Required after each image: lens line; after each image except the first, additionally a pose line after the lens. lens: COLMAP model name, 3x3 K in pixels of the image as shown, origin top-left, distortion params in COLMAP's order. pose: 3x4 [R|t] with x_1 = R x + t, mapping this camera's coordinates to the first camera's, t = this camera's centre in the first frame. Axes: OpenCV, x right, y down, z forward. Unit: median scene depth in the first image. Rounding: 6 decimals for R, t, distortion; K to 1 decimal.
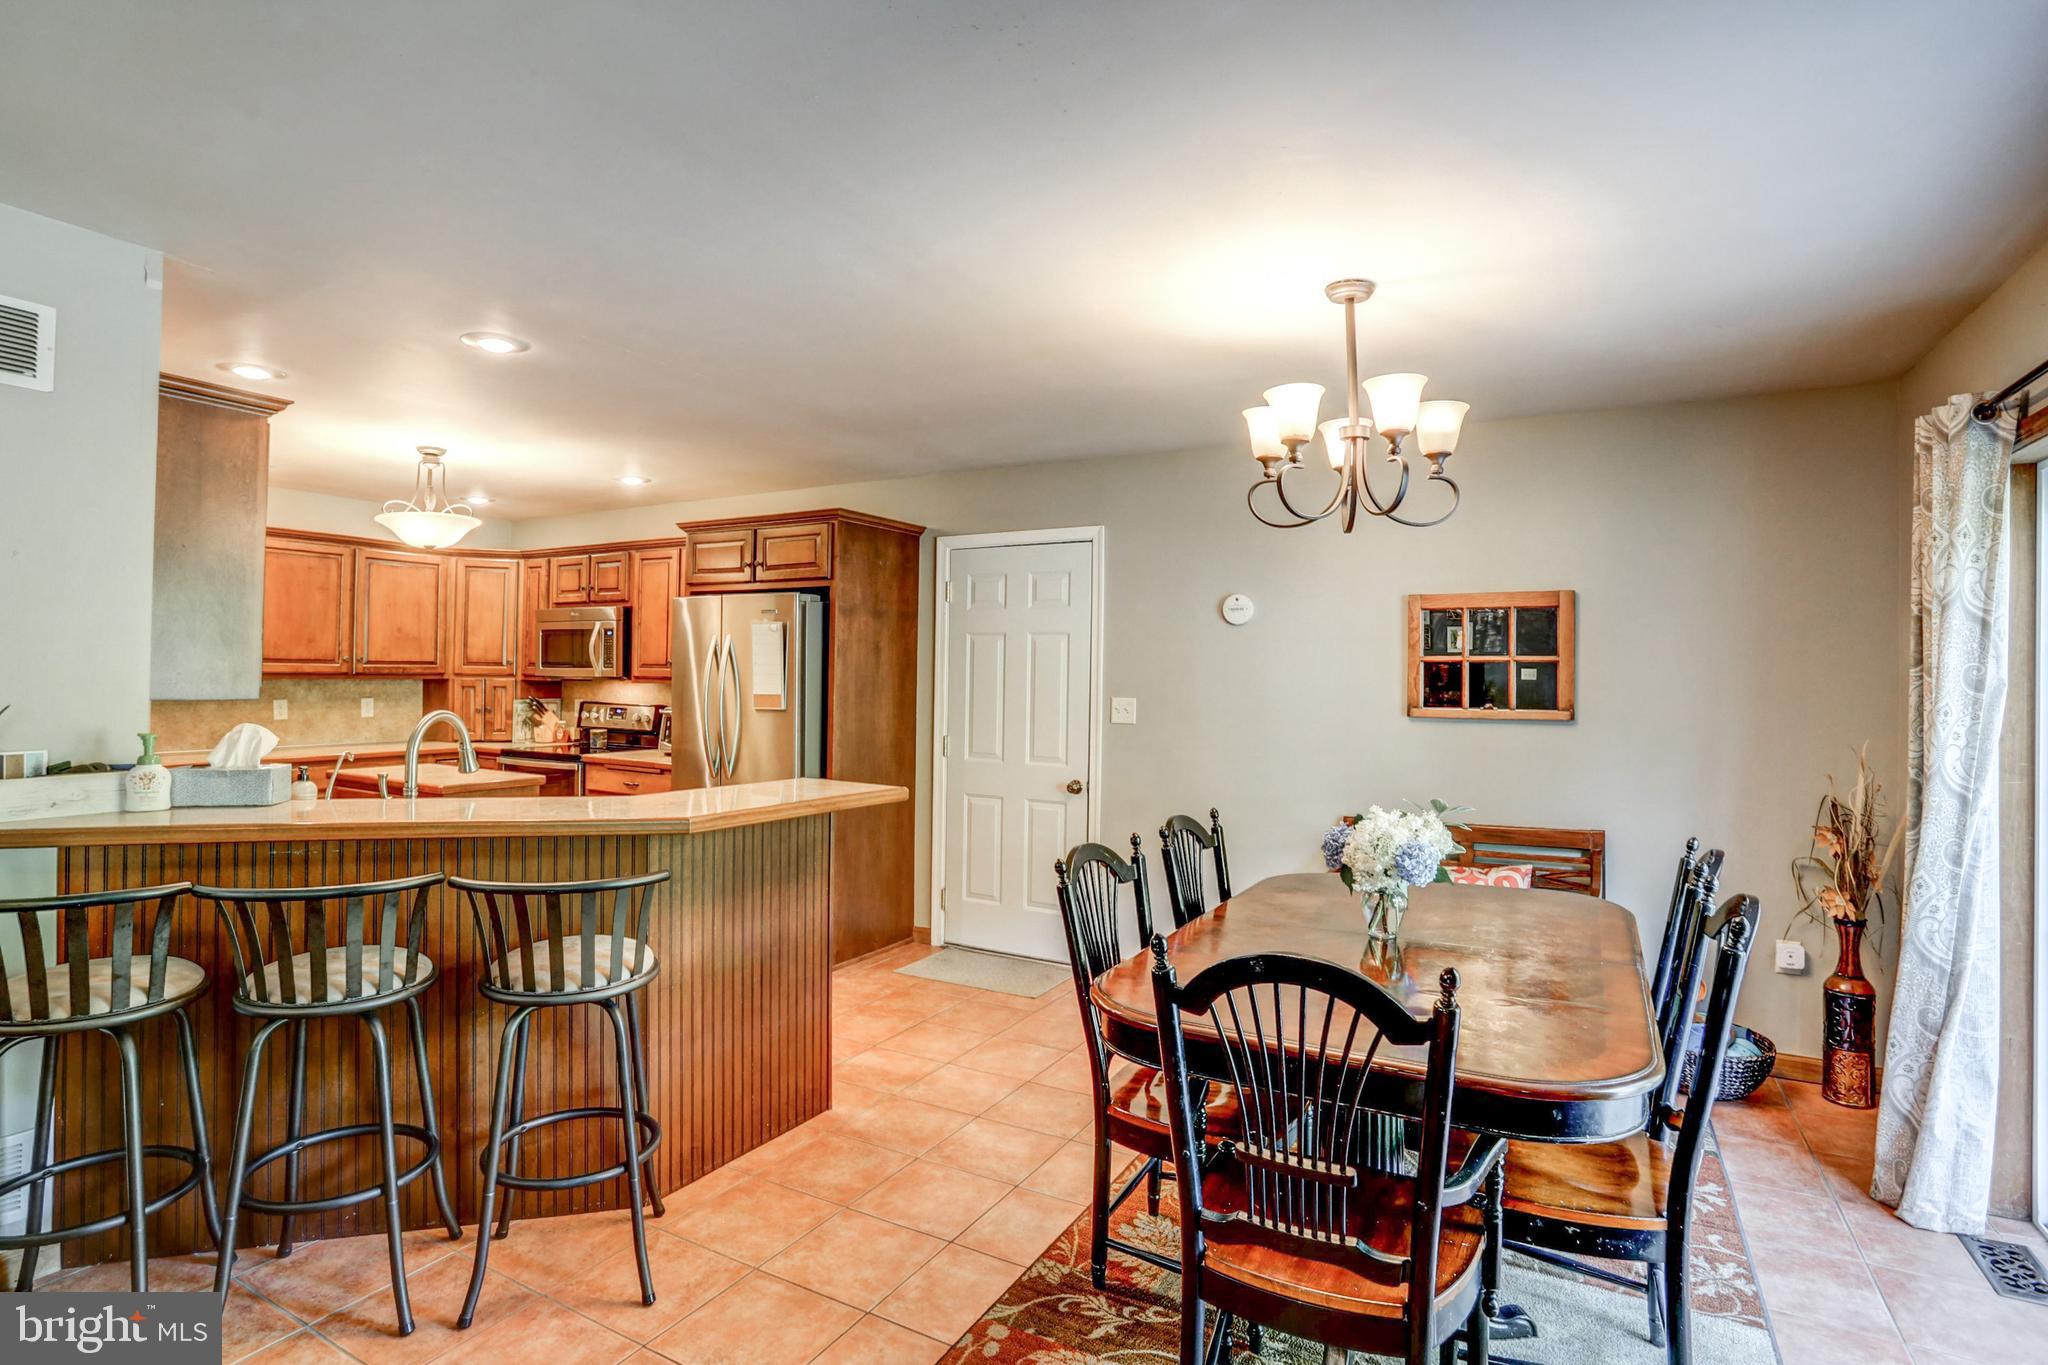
lens RADIAL K [[1048.2, 0, 1043.3], [0, 1048.2, 665.0], [0, 0, 1]] dist [-0.060891, 0.022661]
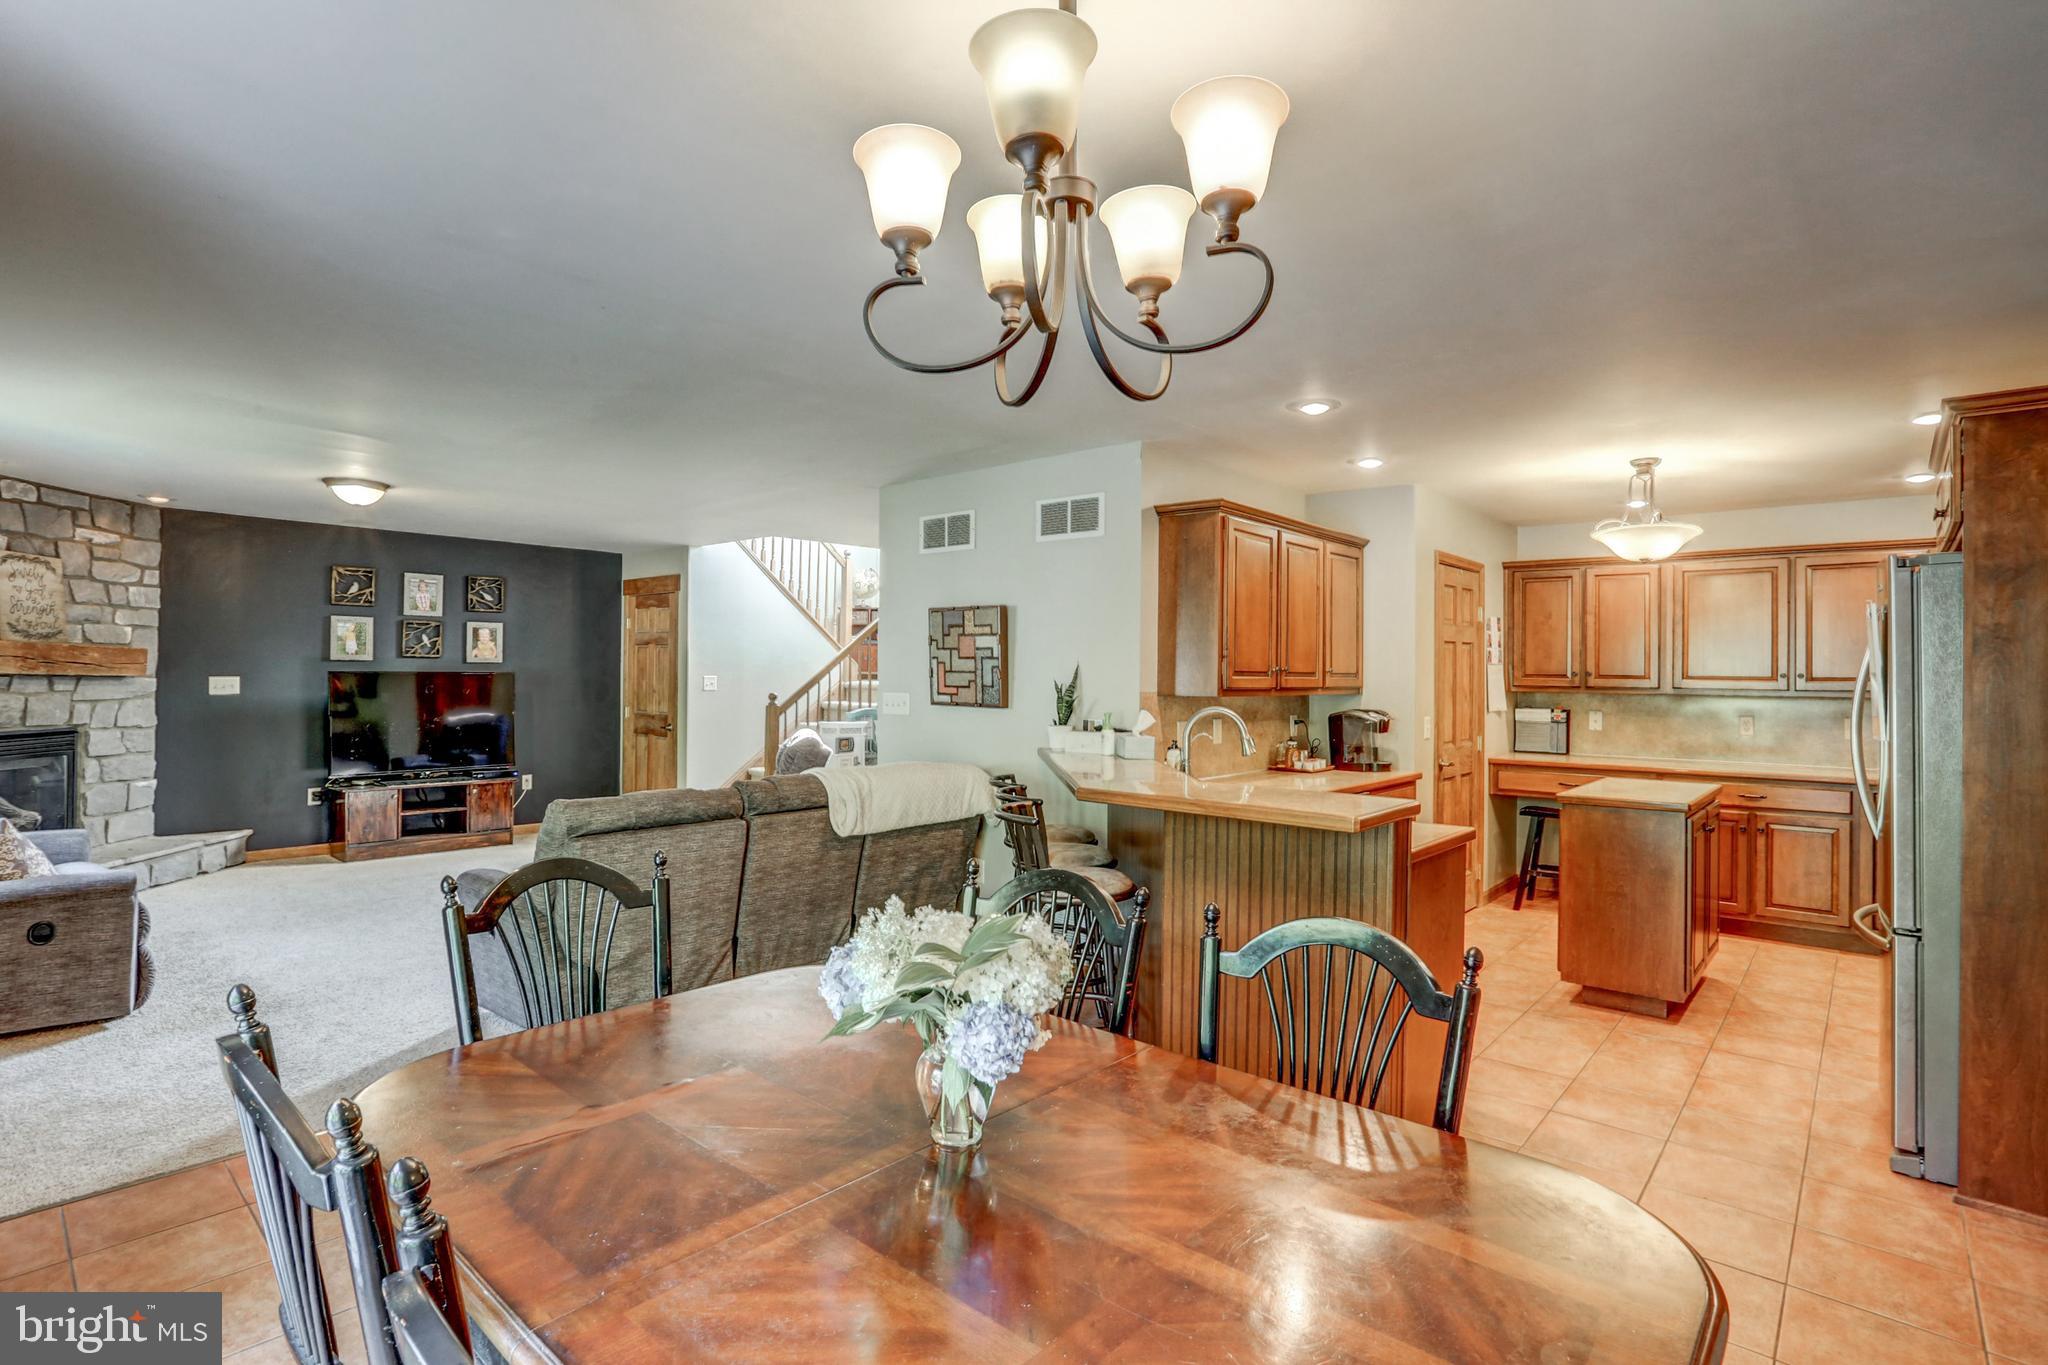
lens RADIAL K [[1021.7, 0, 1038.8], [0, 1021.7, 667.7], [0, 0, 1]] dist [-0.056054, 0.022634]
pose [[-0.206366, -0.024002, -0.978180, 0.364092], [-0.006474, 0.999711, -0.023164, 0.012979], [0.978453, 0.001553, -0.206462, 0.500644]]
